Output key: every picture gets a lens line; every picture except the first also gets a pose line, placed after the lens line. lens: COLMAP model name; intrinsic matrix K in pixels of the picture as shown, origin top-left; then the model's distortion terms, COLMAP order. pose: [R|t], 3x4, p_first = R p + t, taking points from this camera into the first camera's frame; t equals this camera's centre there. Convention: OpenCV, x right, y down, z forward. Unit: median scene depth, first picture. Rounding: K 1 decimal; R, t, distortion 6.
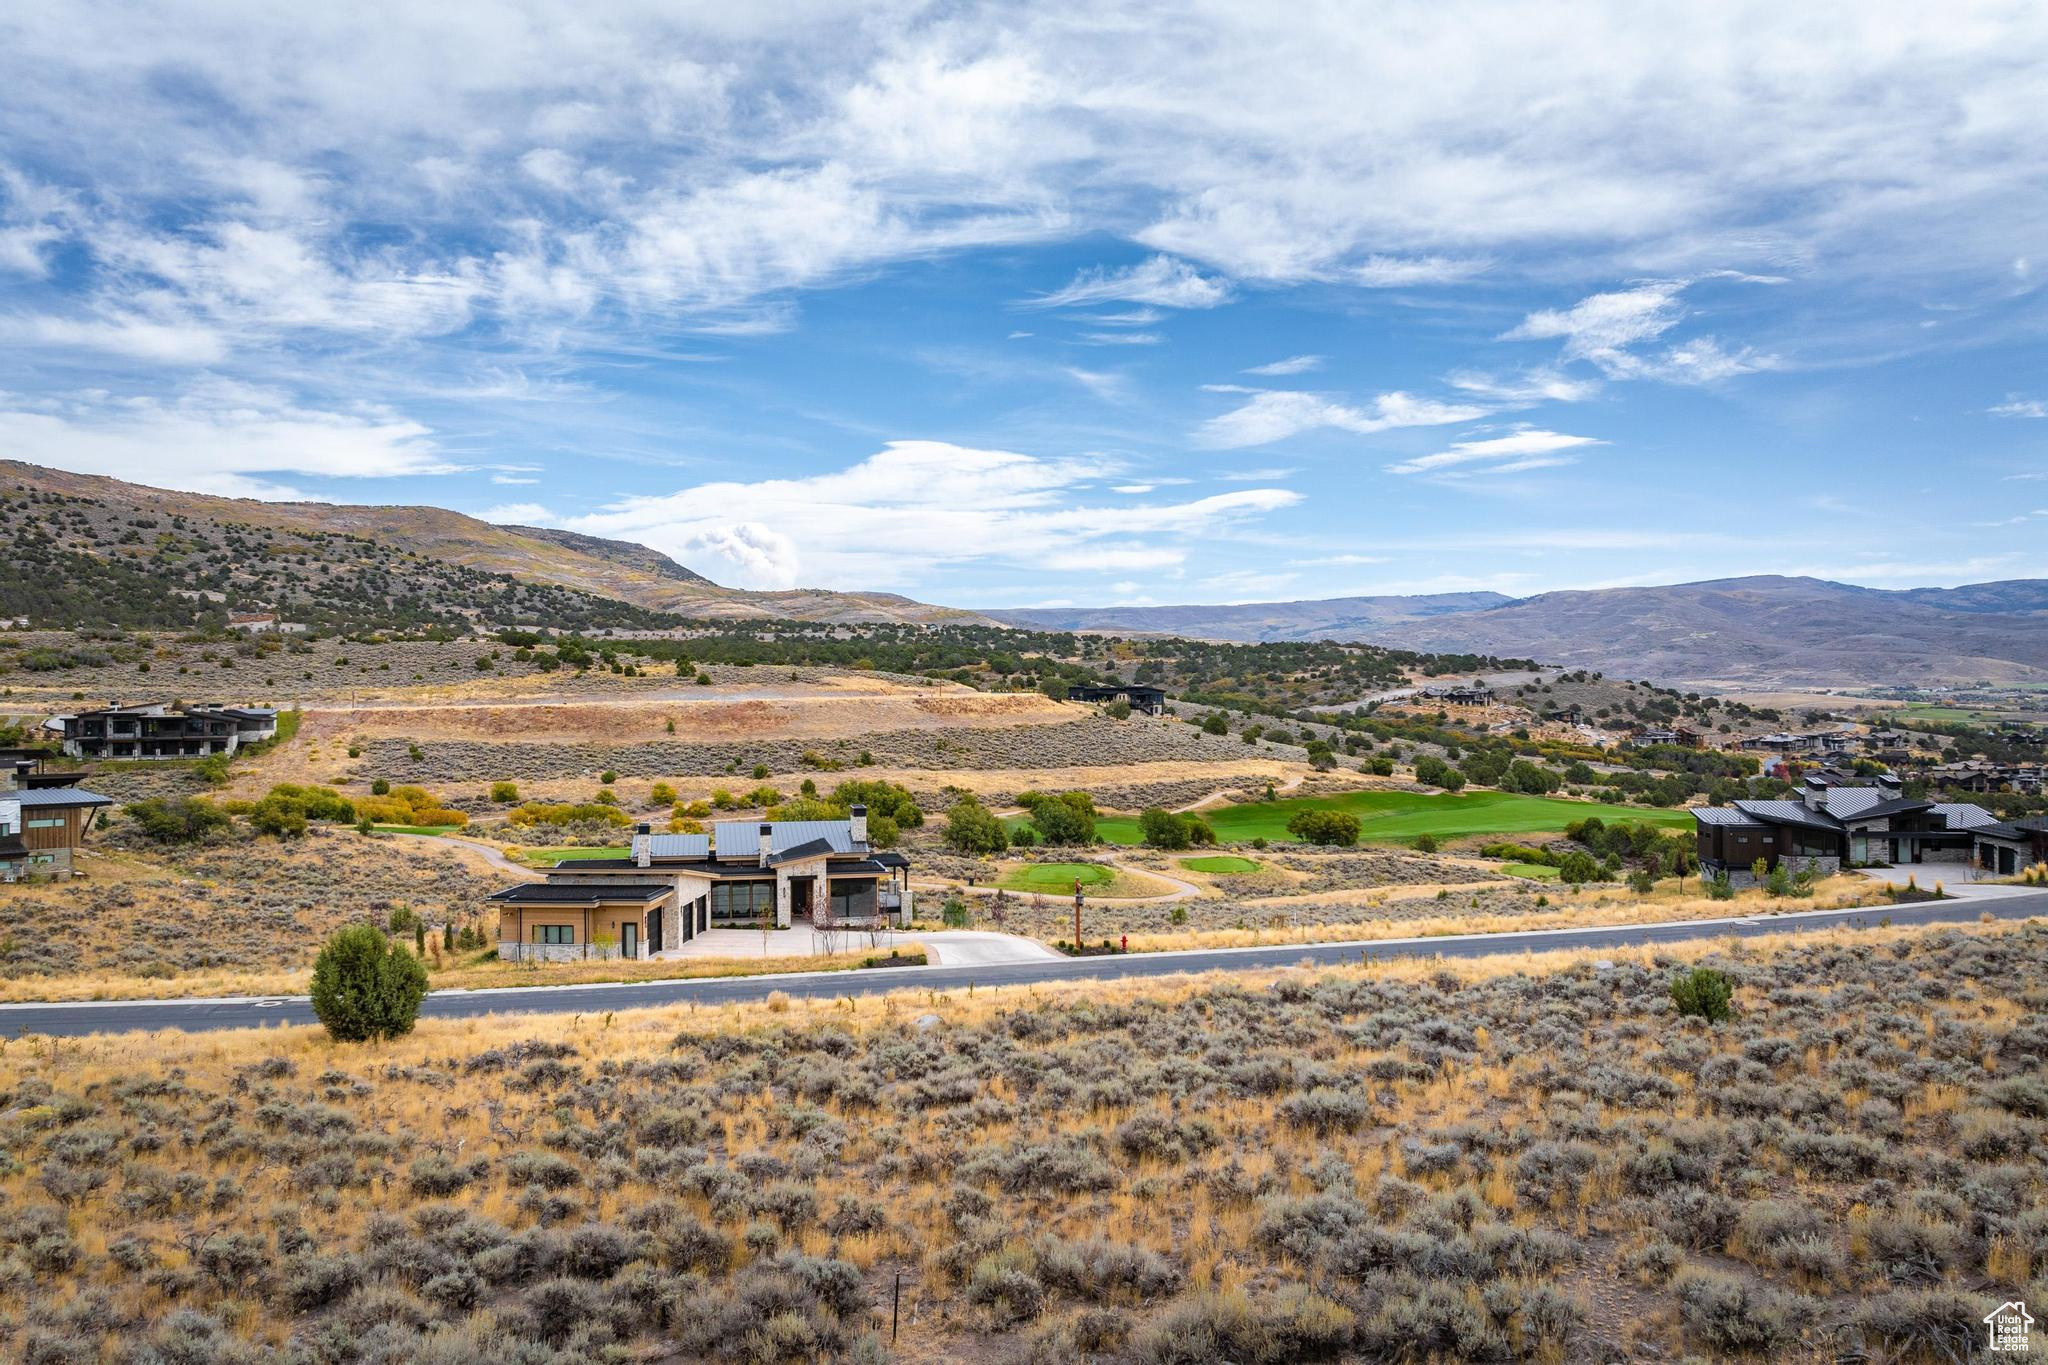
lens RADIAL K [[1442.6, 0, 1024.0], [0, 1442.6, 682.5], [0, 0, 1]] dist [-0.039903, -0.000833]
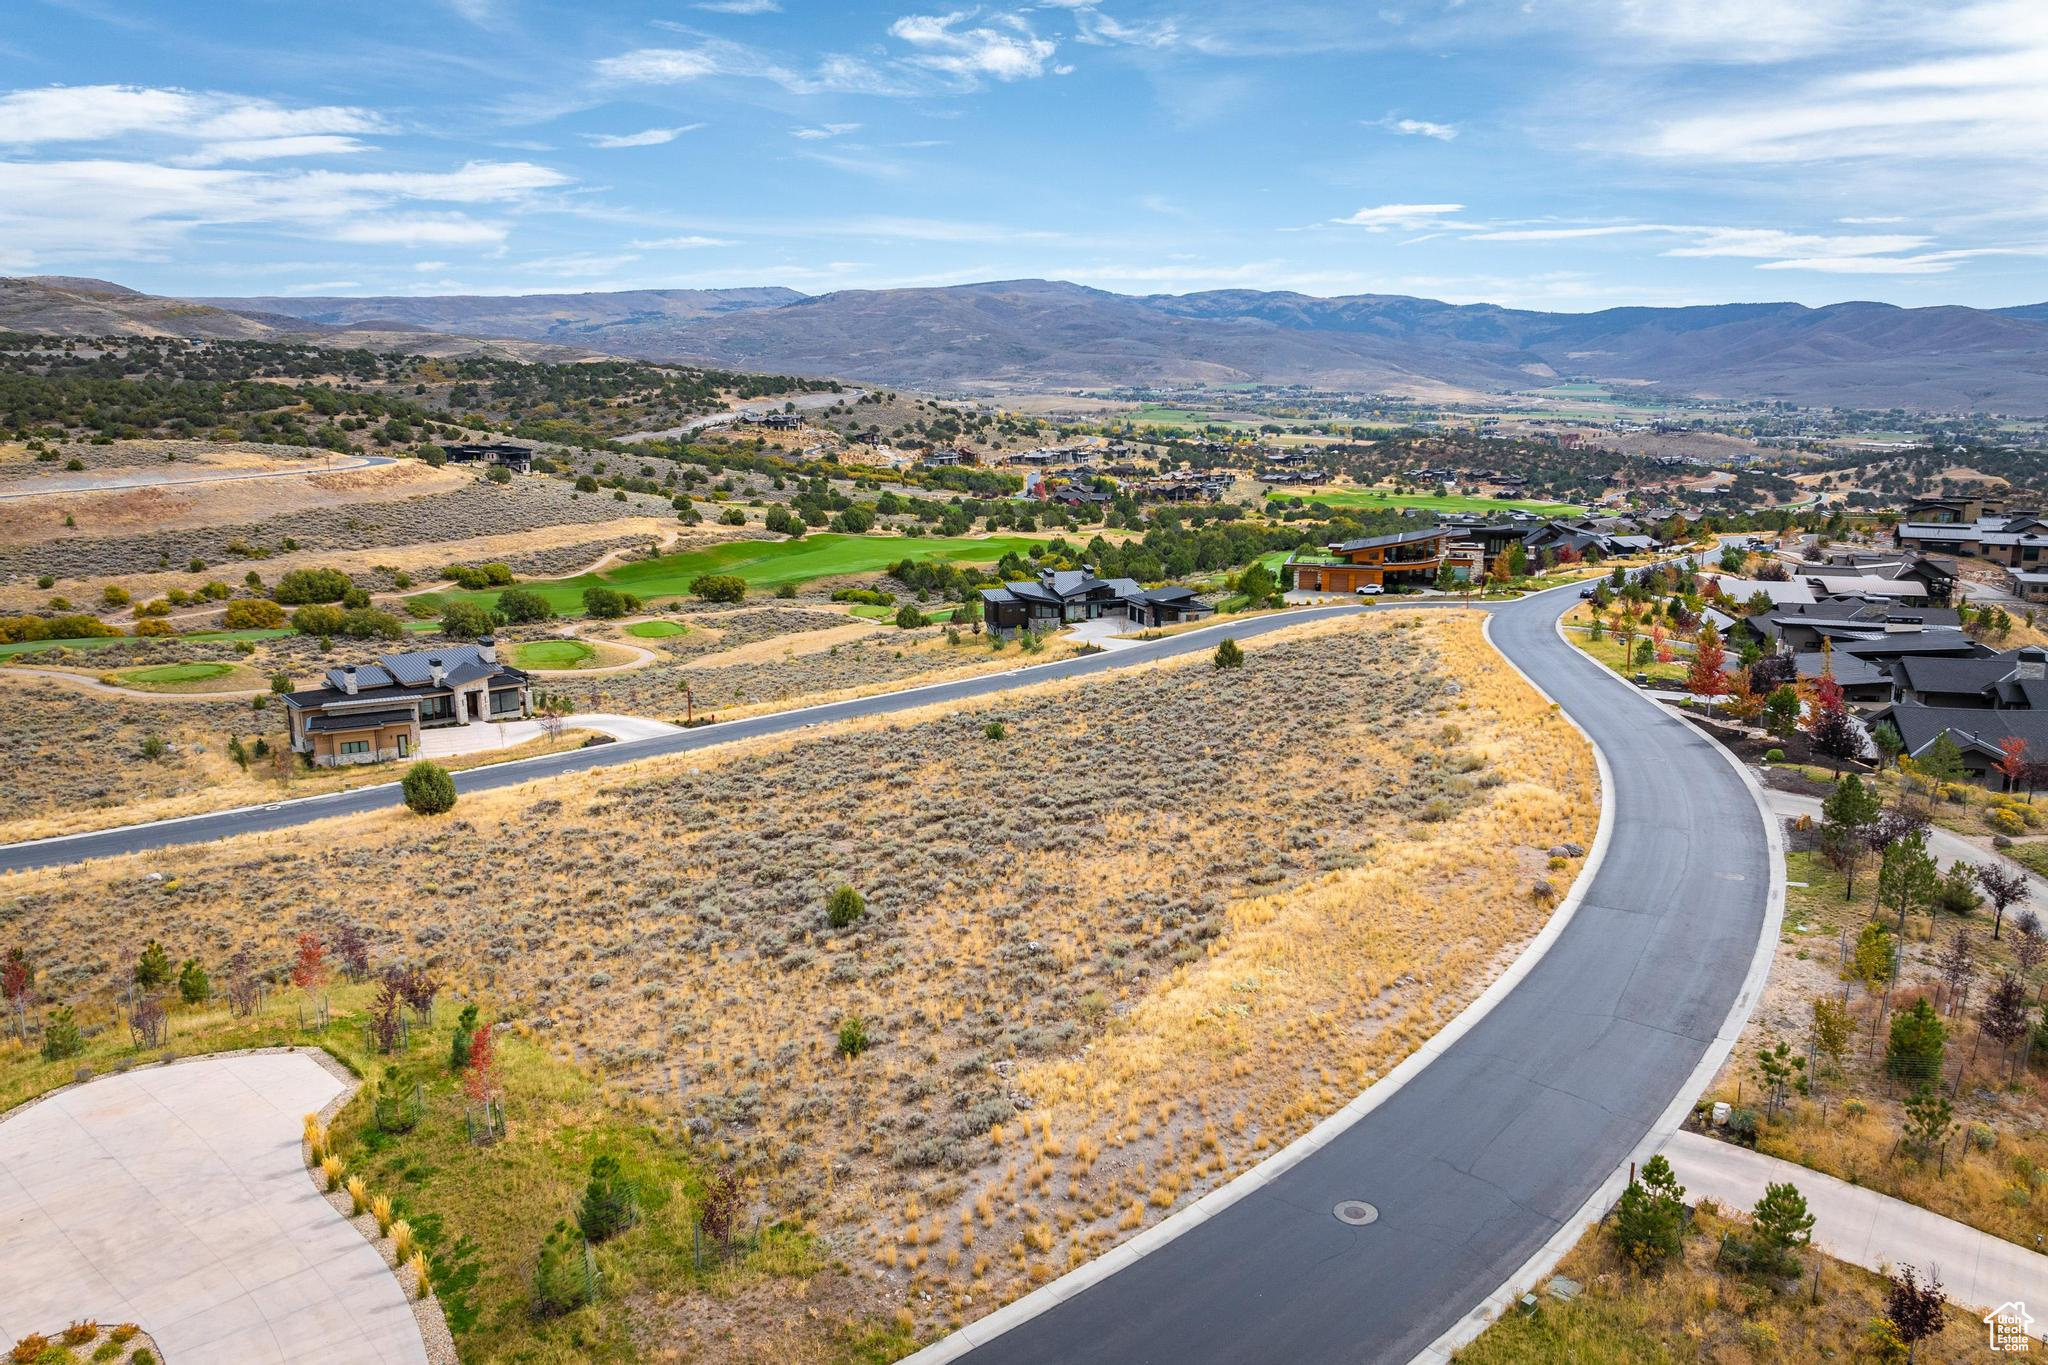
lens RADIAL K [[1445.6, 0, 1041.7], [0, 1445.6, 683.2], [0, 0, 1]] dist [-0.035611, -0.002038]
pose [[0.883797, -0.095010, 0.458122, -0.053327], [-0.002299, 0.978271, 0.207319, -0.033244], [-0.467865, -0.184281, 0.864374, -0.107440]]
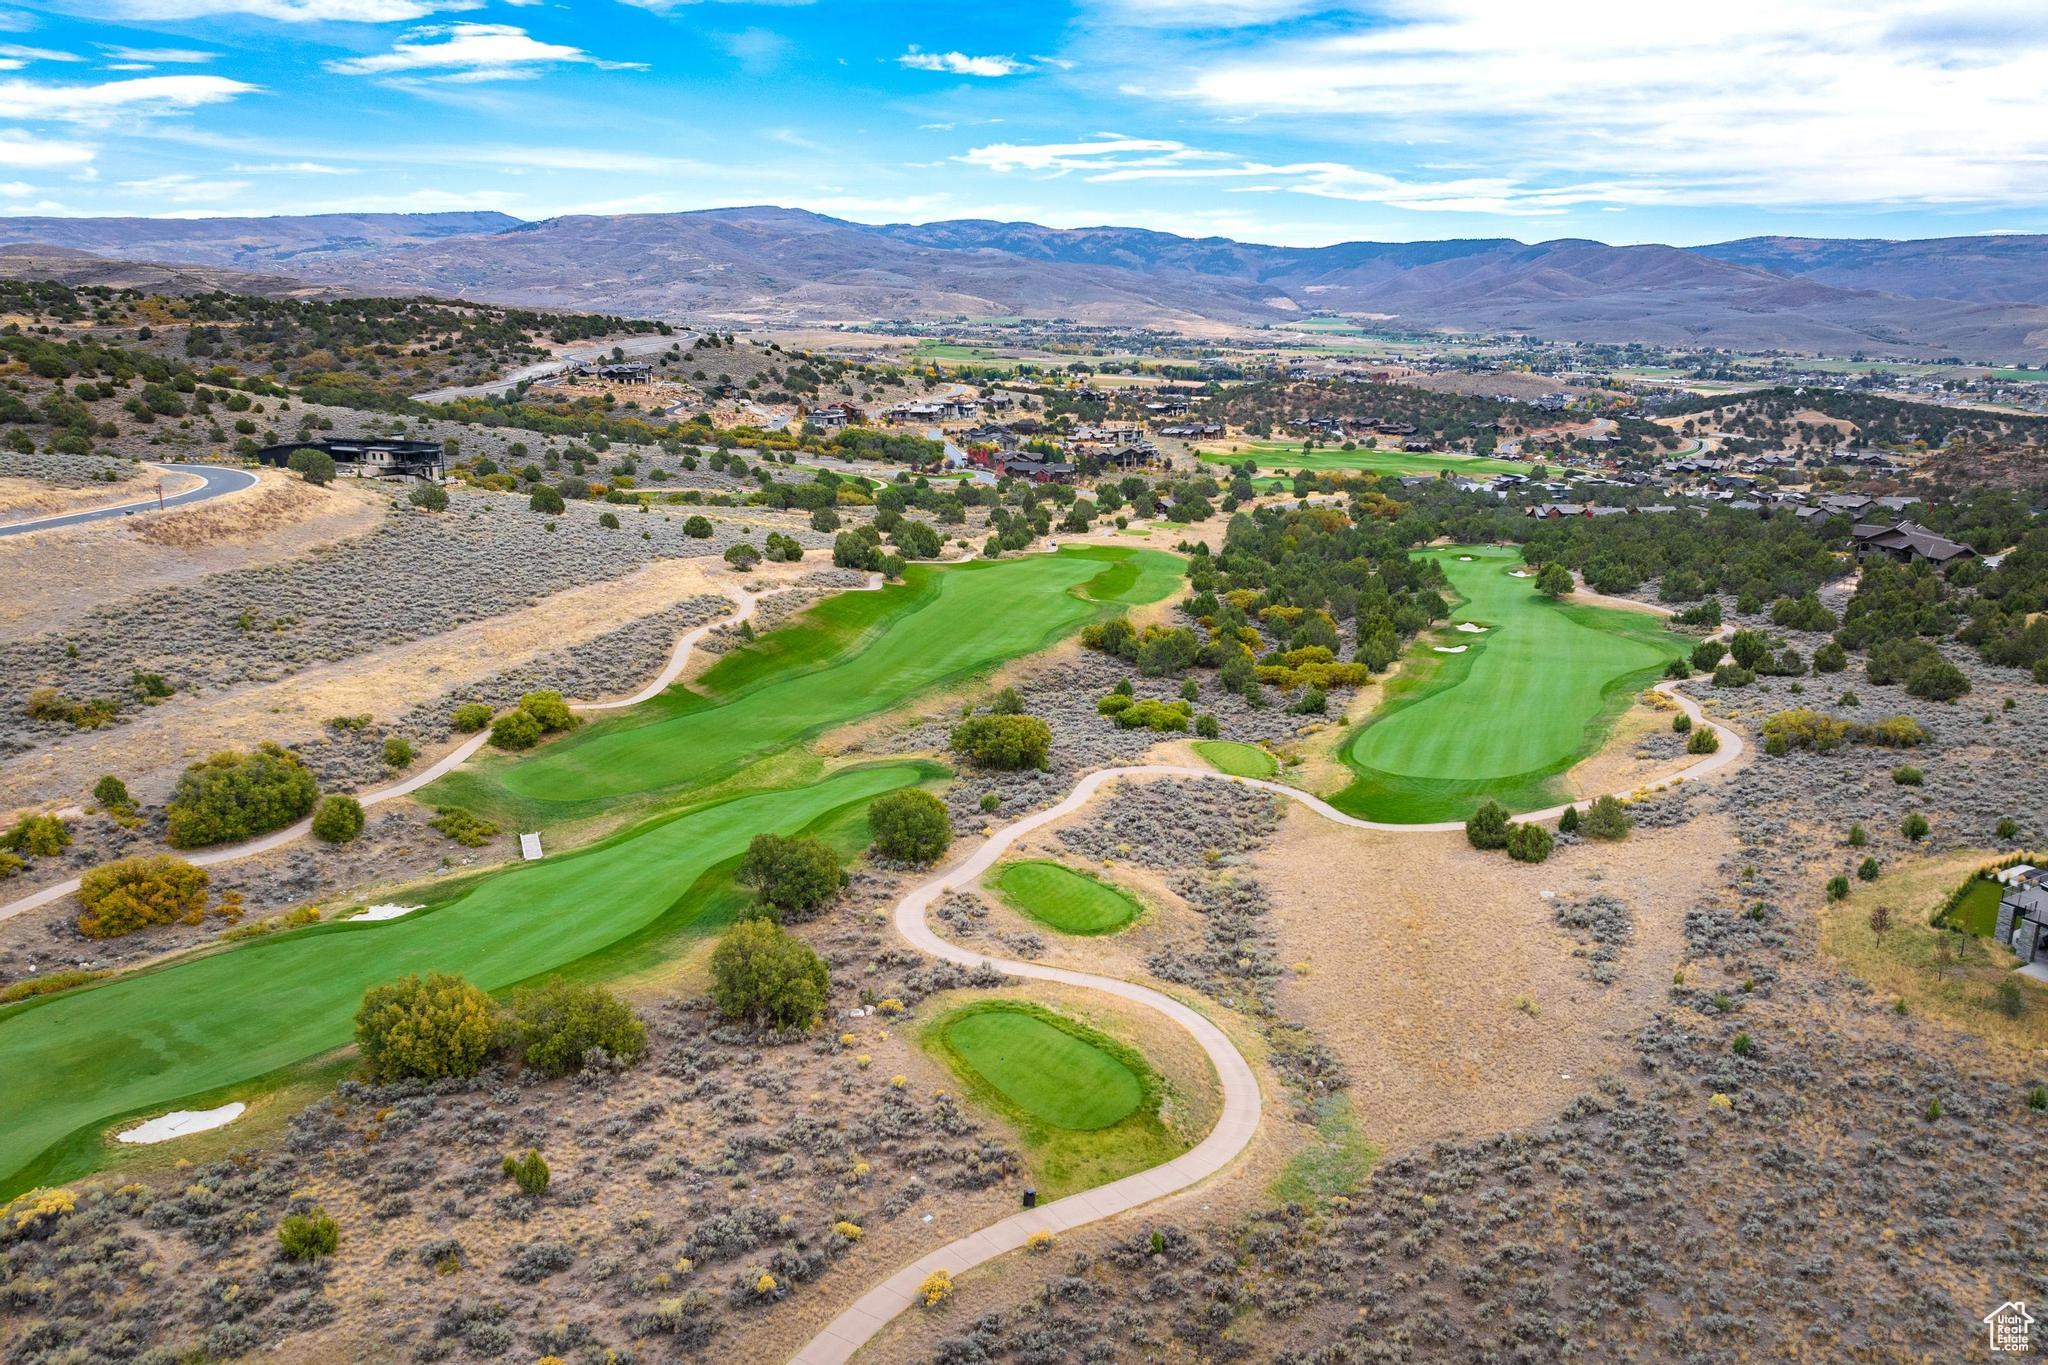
lens RADIAL K [[1445.6, 0, 1041.7], [0, 1445.6, 683.2], [0, 0, 1]] dist [-0.035611, -0.002038]
pose [[0.784934, -0.149348, 0.601310, -0.080917], [-0.007681, 0.968093, 0.250474, -0.042327], [-0.619532, -0.201224, 0.758742, 0.169882]]
